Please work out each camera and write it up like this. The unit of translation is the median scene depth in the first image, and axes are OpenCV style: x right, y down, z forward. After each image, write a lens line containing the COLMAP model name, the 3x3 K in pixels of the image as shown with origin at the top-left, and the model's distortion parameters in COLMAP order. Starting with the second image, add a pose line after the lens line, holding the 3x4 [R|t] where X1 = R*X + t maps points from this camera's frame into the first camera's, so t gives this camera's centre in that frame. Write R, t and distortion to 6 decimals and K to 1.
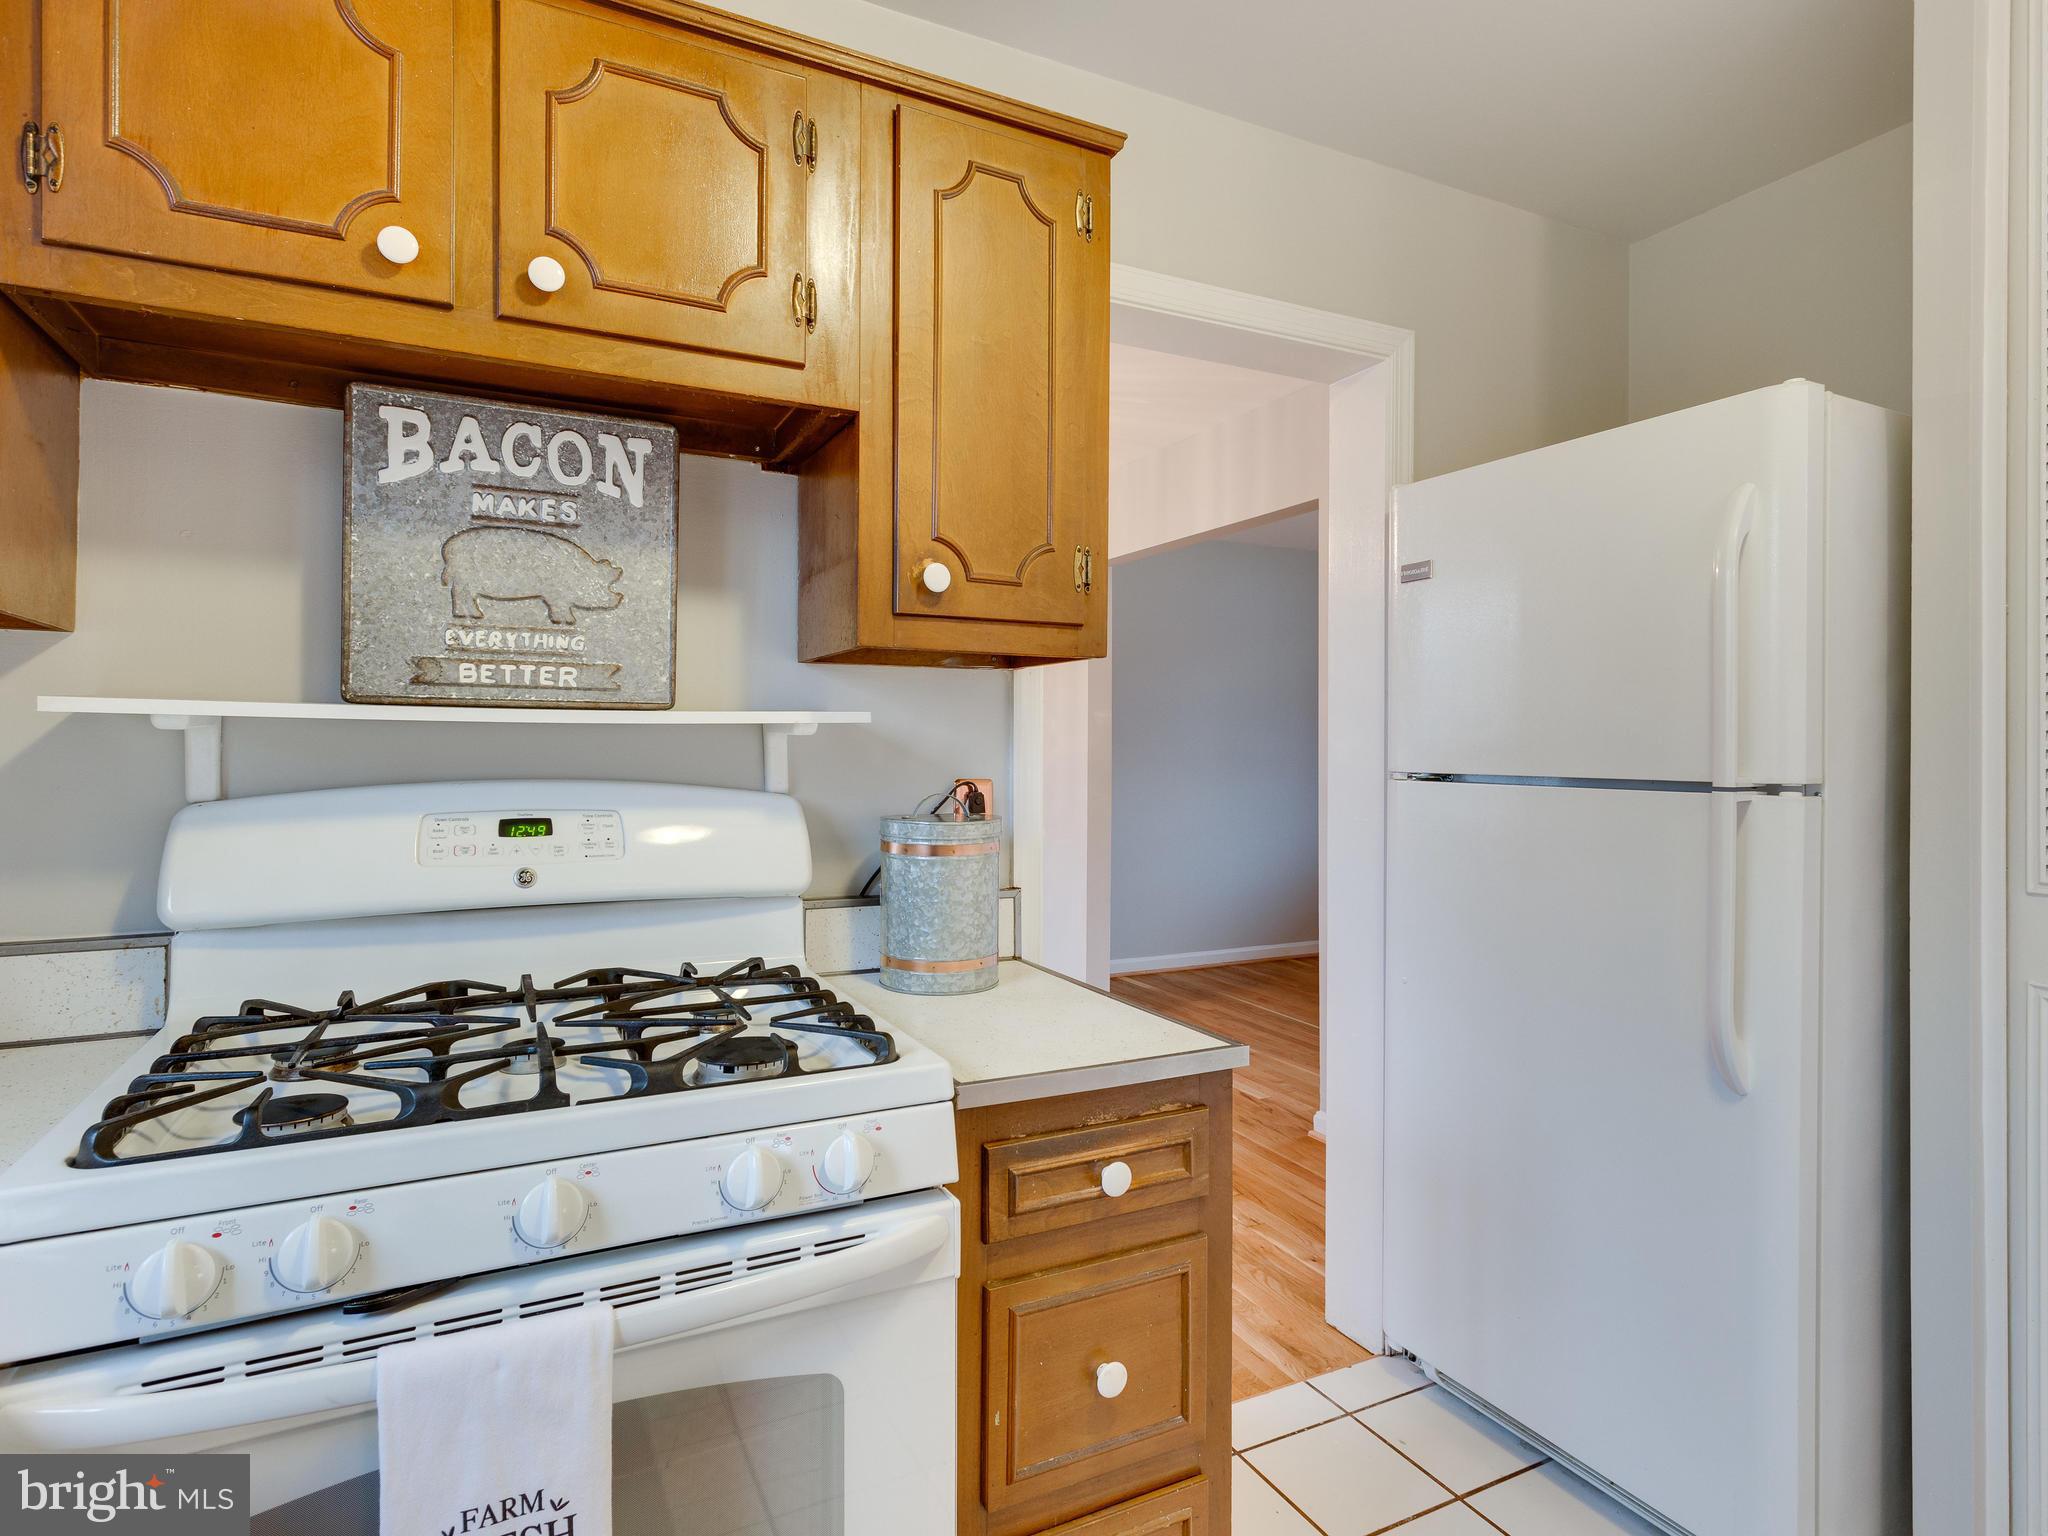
lens RADIAL K [[1109.3, 0, 979.7], [0, 1109.3, 745.1], [0, 0, 1]] dist [0.001905, 0.003364]
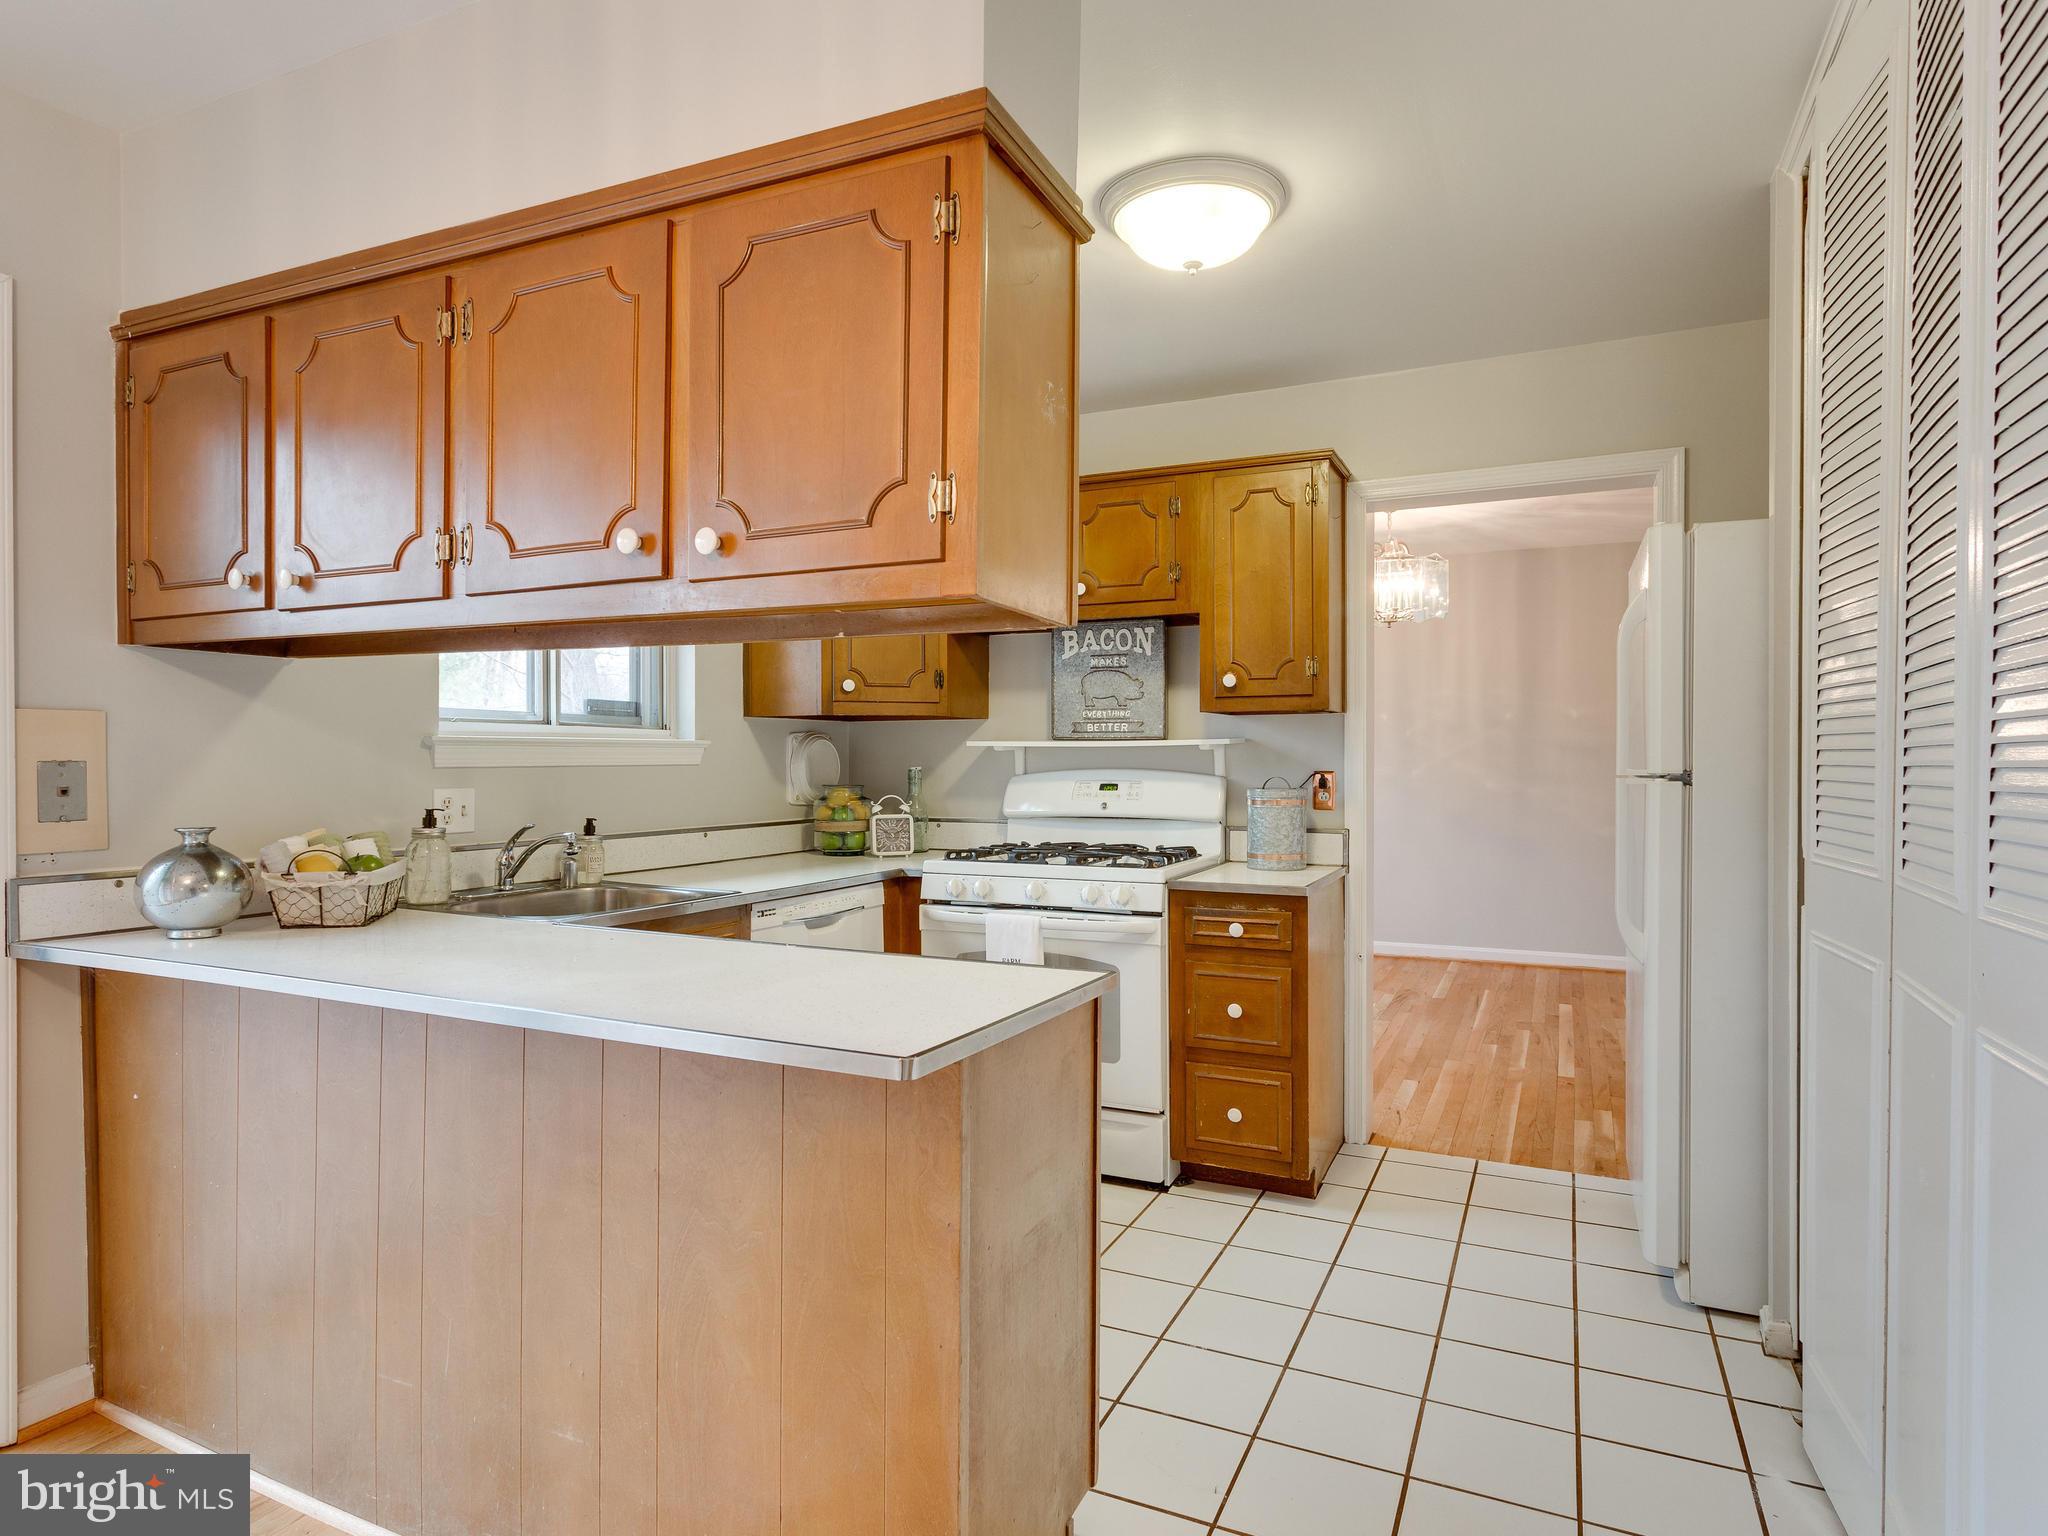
lens RADIAL K [[1109.3, 0, 1086.0], [0, 1109.3, 769.4], [0, 0, 1]] dist [0.001905, 0.003364]
pose [[0.666062, 0.002957, -0.745890, 1.470729], [0.005940, 0.999939, 0.009269, 0.009535], [0.745873, -0.010604, 0.666004, -0.744821]]
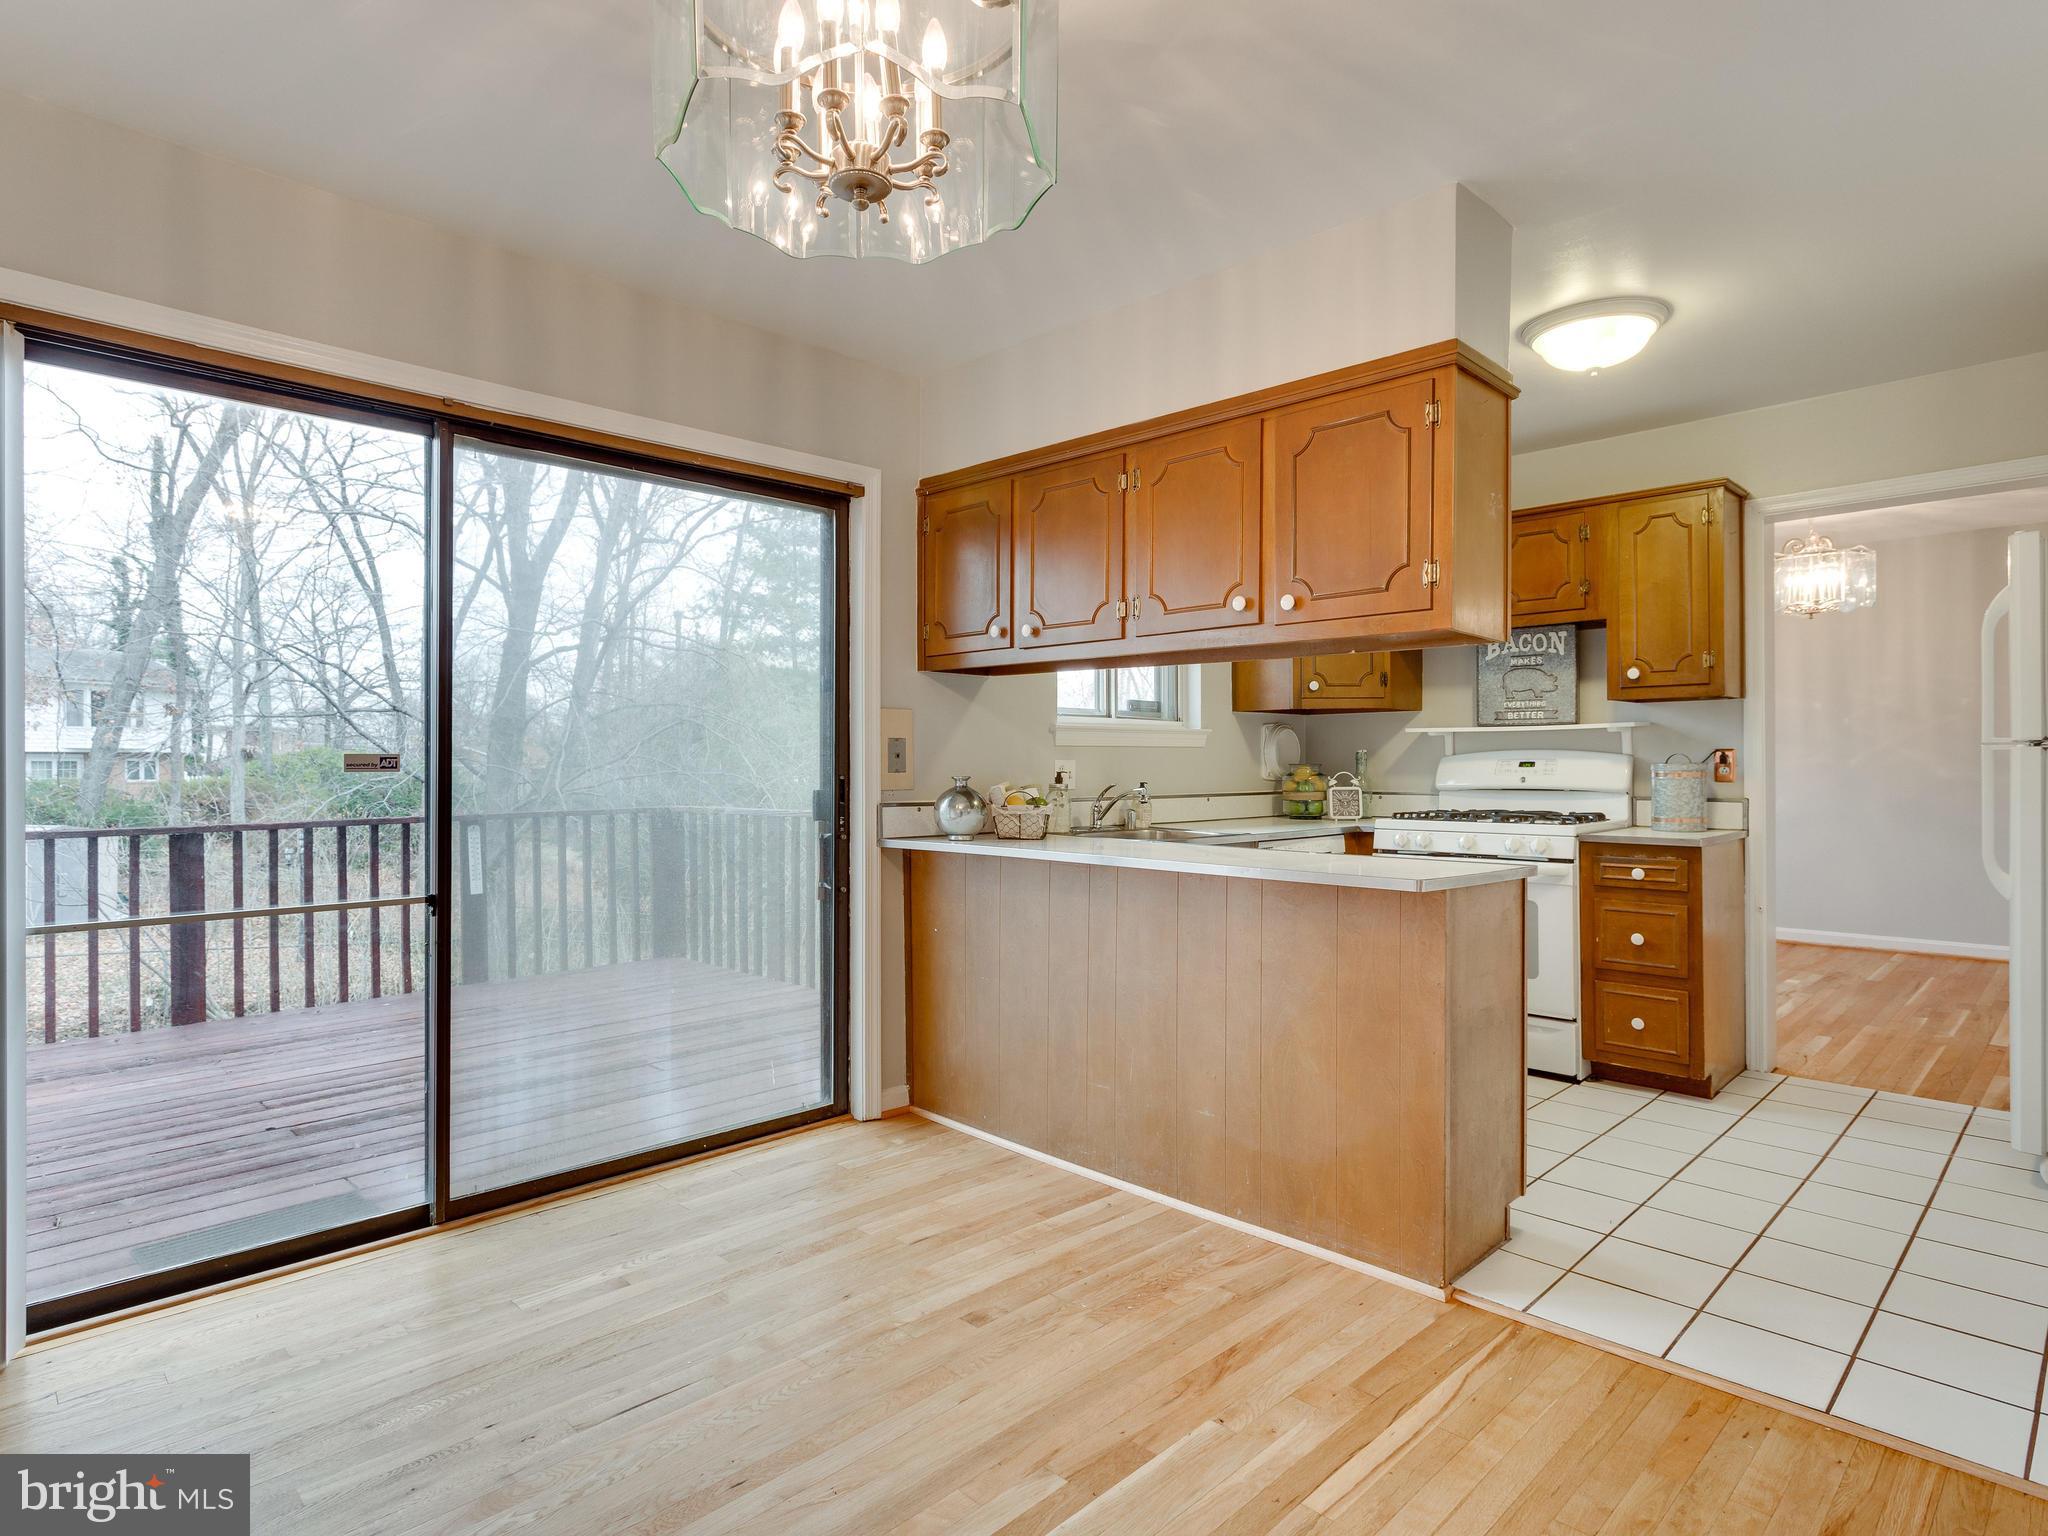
lens RADIAL K [[1131.1, 0, 1107.9], [0, 1131.1, 762.6], [0, 0, 1]] dist [0.005089, -0.000354]
pose [[0.389594, -0.006833, -0.920961, 2.057688], [0.008608, 0.999956, -0.003778, 0.071766], [0.920946, -0.006455, 0.389636, -1.316768]]
